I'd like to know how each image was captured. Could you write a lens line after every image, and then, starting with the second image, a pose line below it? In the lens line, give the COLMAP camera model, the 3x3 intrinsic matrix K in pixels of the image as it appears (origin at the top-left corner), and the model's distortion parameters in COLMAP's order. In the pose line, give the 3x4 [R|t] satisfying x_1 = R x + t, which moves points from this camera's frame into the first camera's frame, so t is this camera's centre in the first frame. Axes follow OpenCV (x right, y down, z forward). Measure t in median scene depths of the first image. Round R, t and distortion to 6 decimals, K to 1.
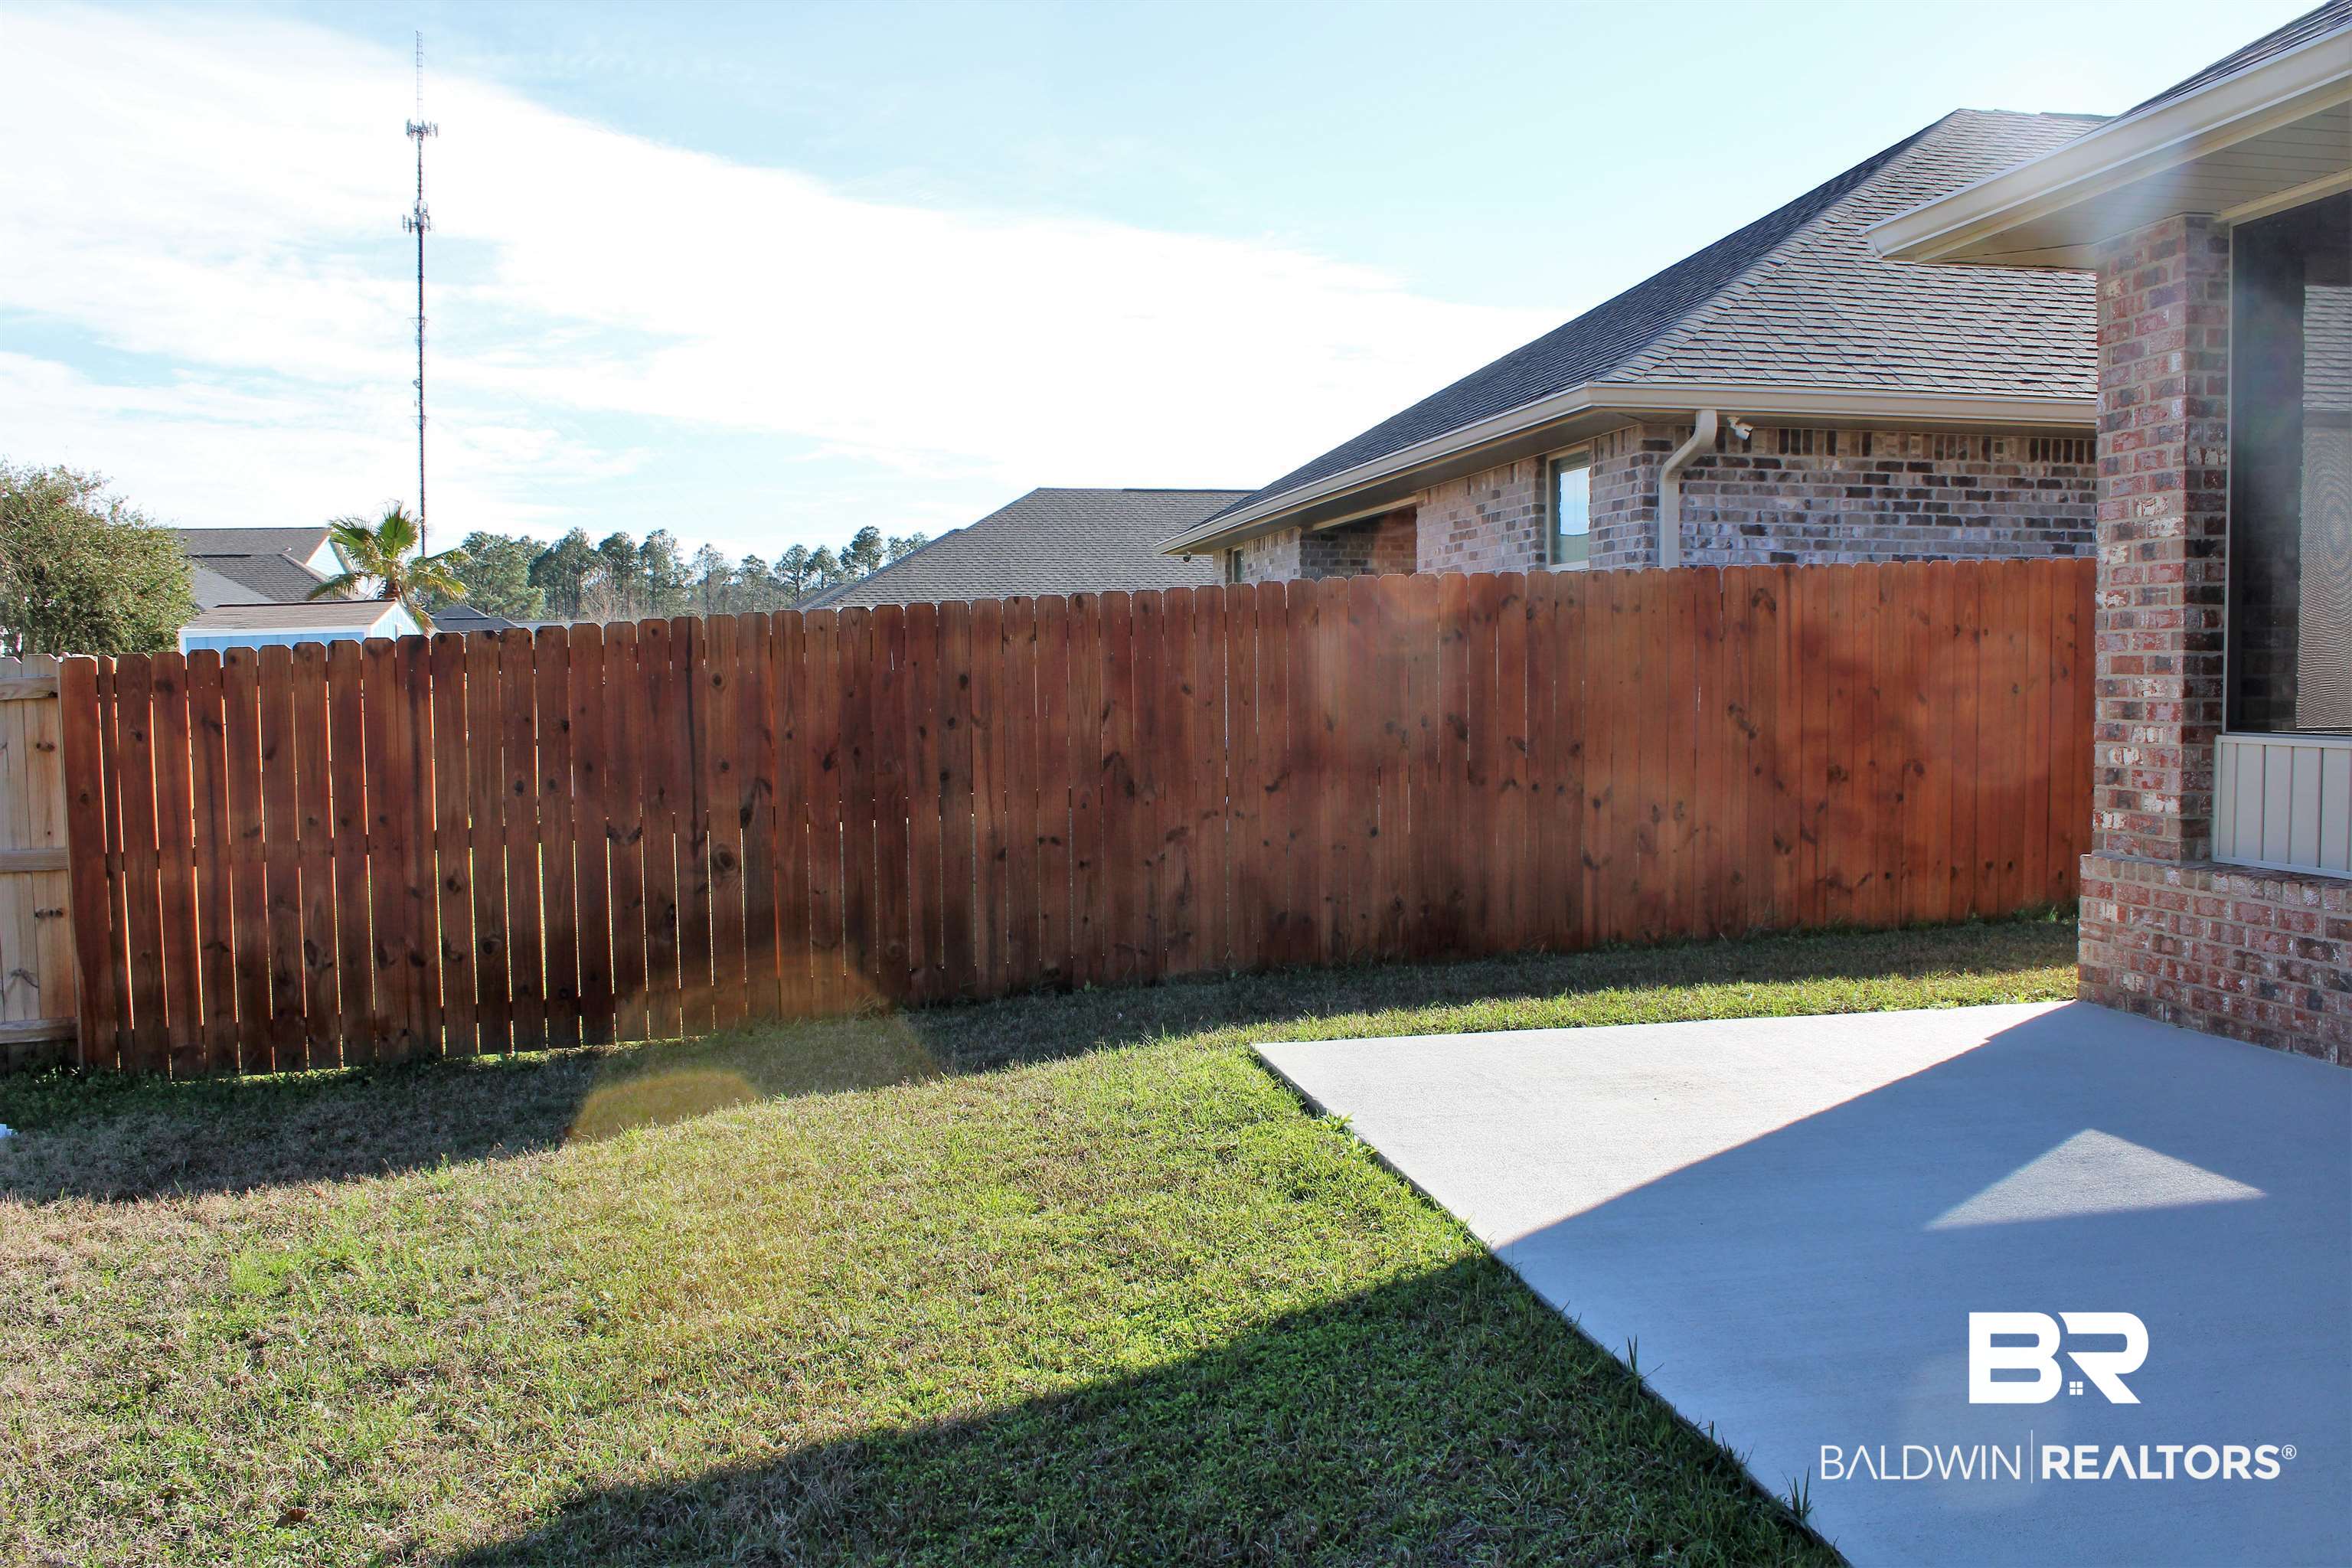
lens RADIAL K [[1984.3, 0, 1176.0], [0, 1984.3, 784.0], [0, 0, 1]] dist [-0.167500, 0.162690]
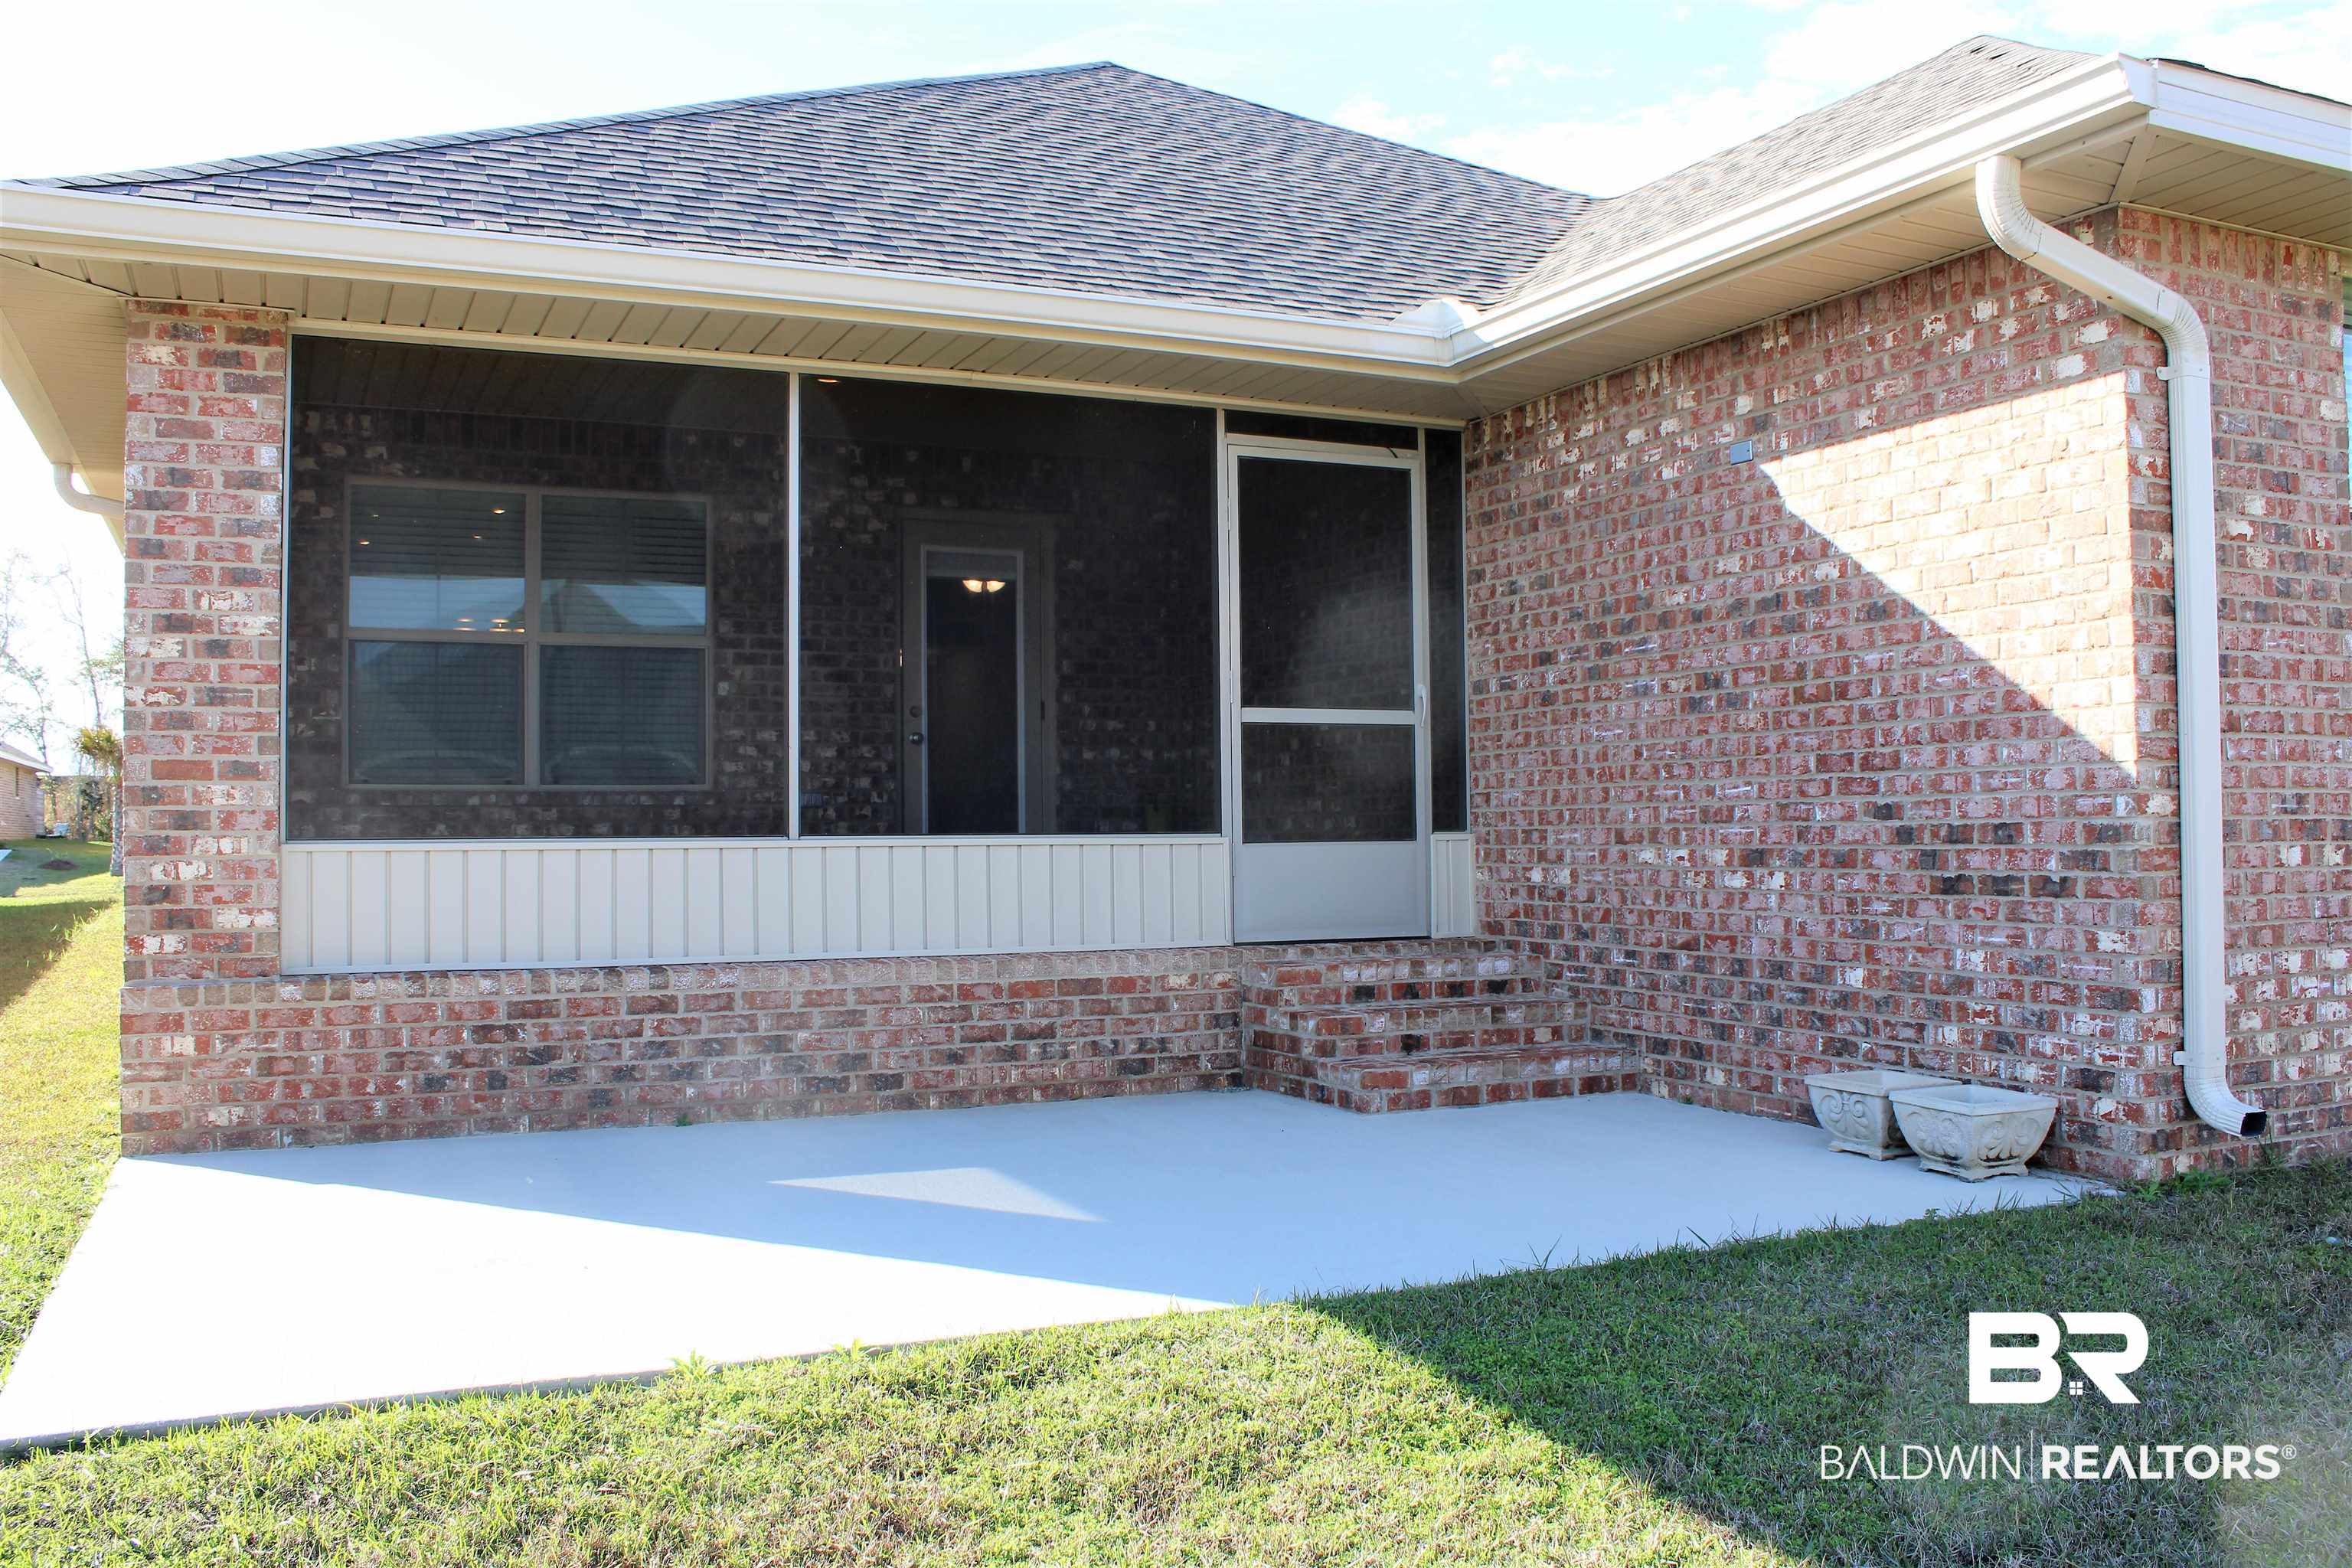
lens RADIAL K [[1962.5, 0, 1176.0], [0, 1962.5, 784.0], [0, 0, 1]] dist [-0.155193, 0.147367]
pose [[-0.245971, 0.034017, 0.968680, -0.353801], [0.066267, 0.997636, -0.018206, -0.005770], [-0.967009, 0.059714, -0.247644, 0.556474]]
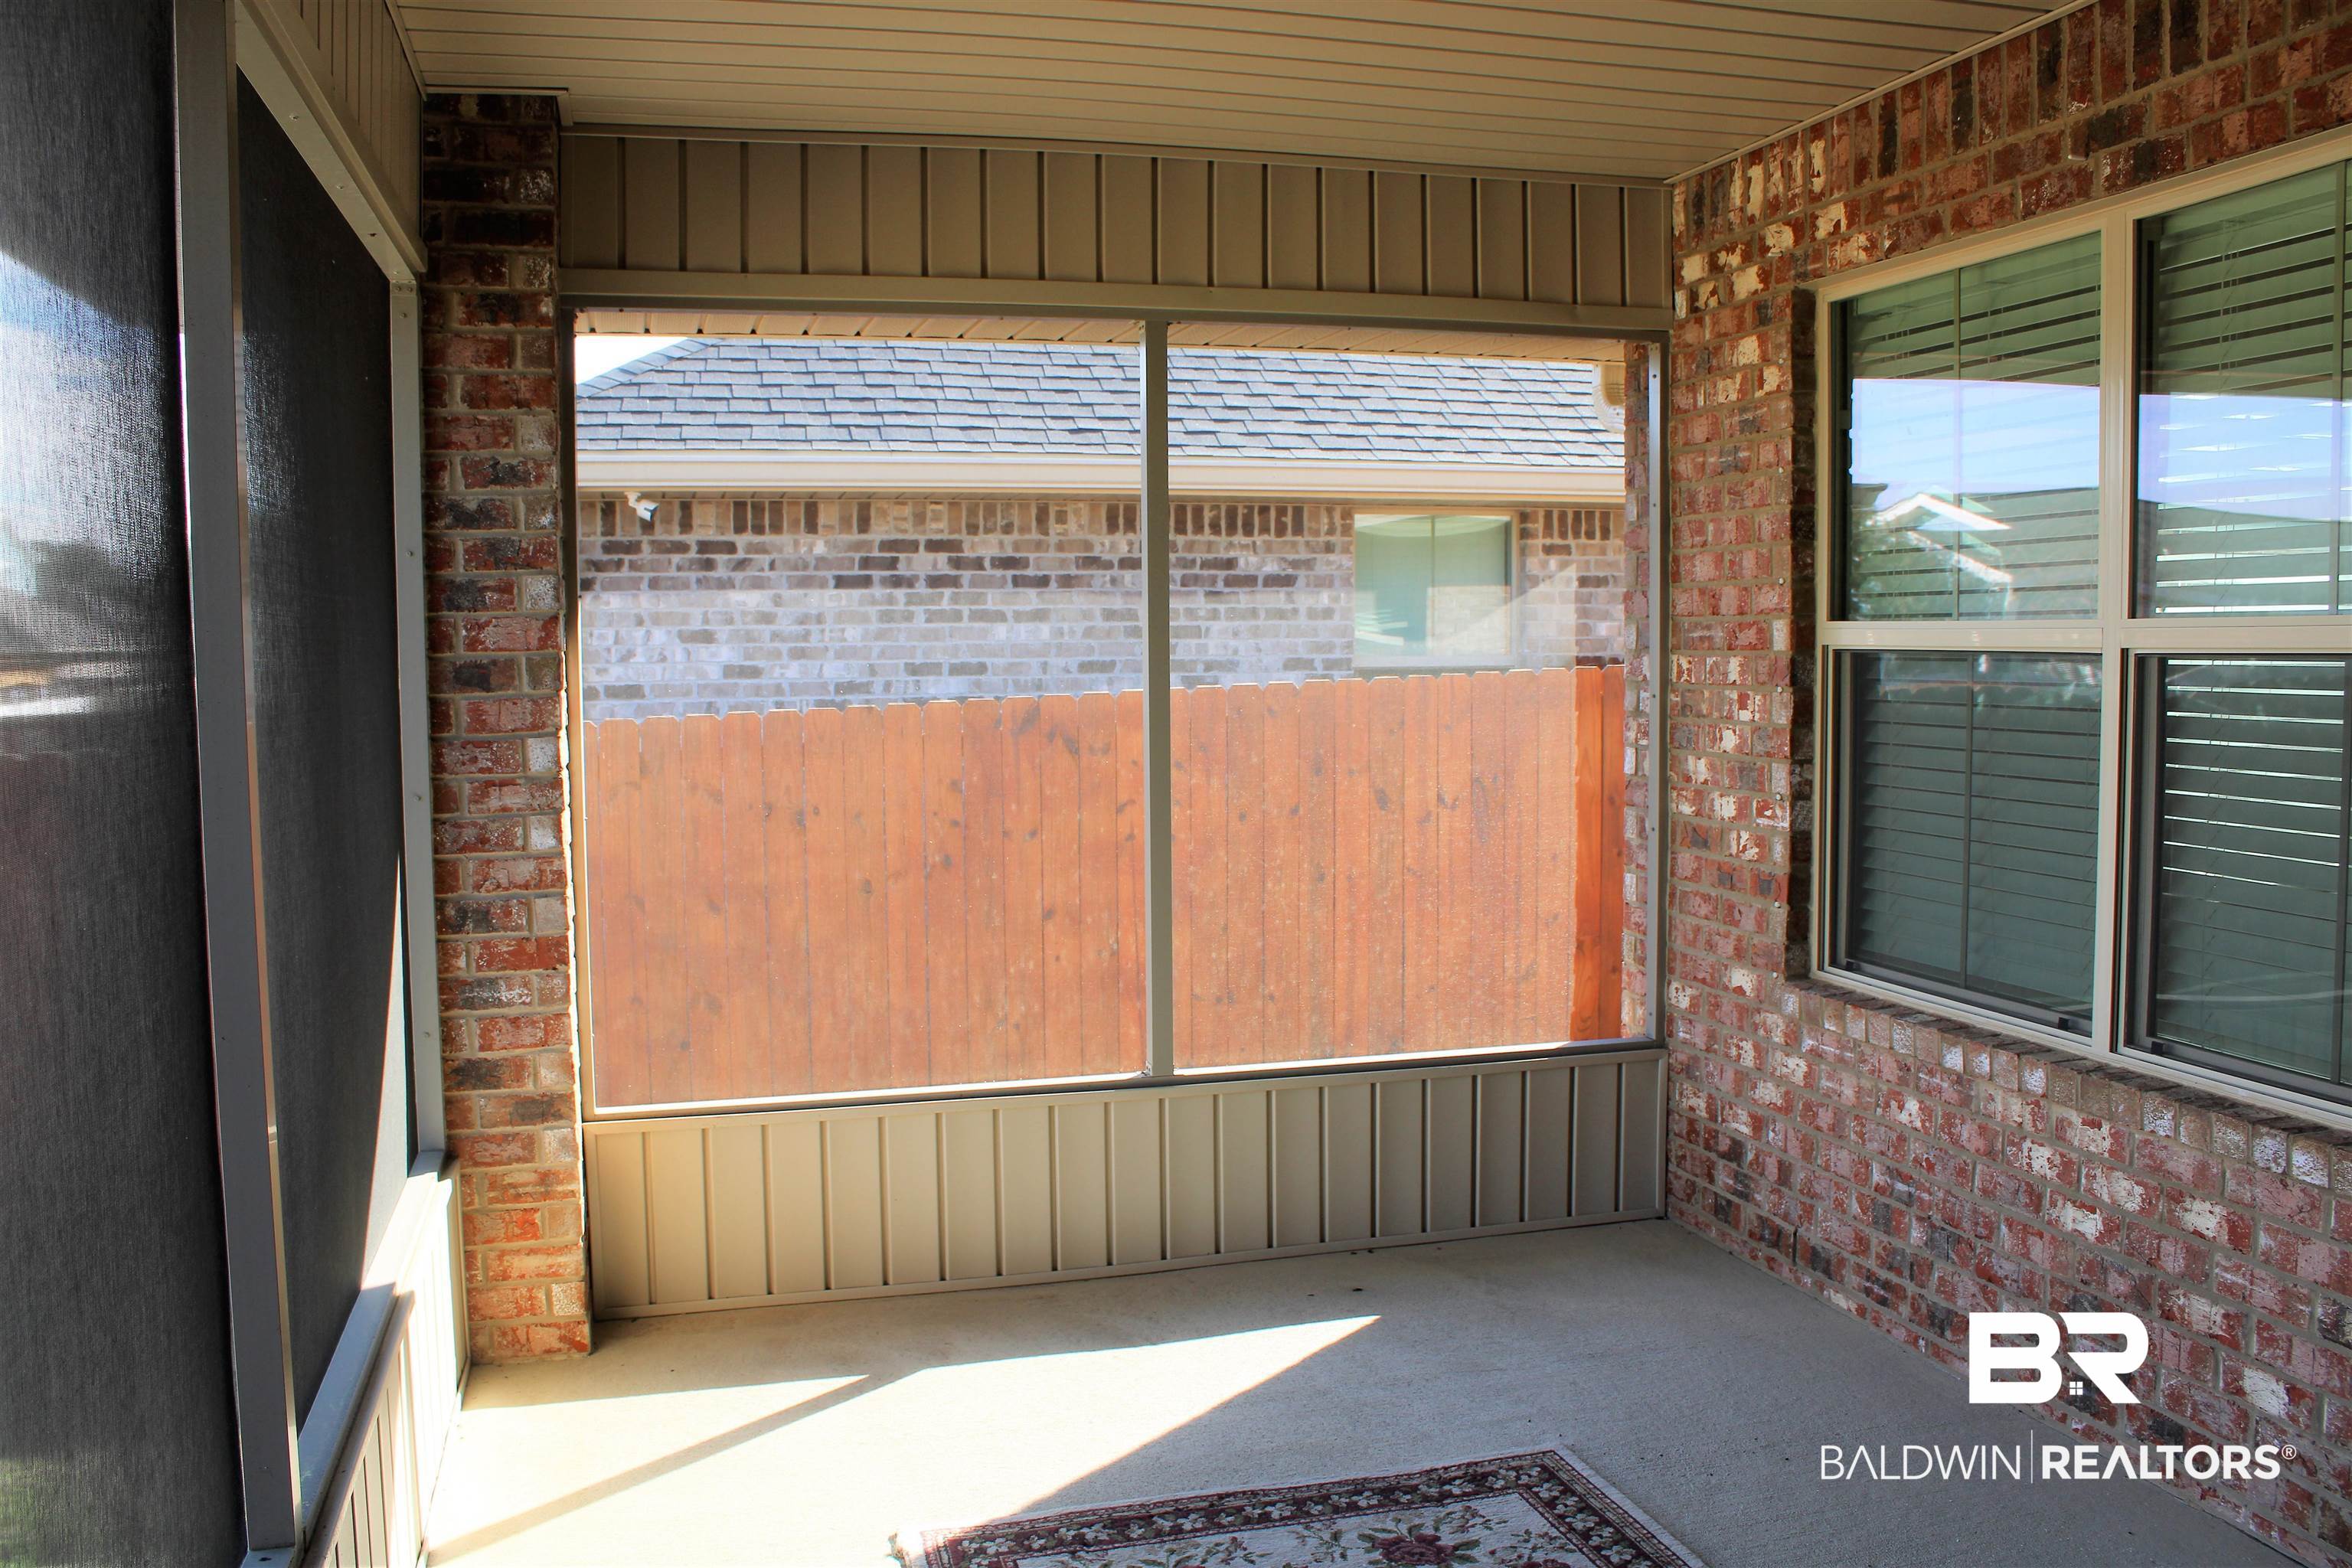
lens RADIAL K [[1962.5, 0, 1176.0], [0, 1962.5, 784.0], [0, 0, 1]] dist [-0.155193, 0.147367]
pose [[0.997410, -0.007212, 0.071562, 0.511907], [0.005846, 0.999797, 0.019269, -0.103722], [-0.071686, -0.018801, 0.997250, 0.283949]]
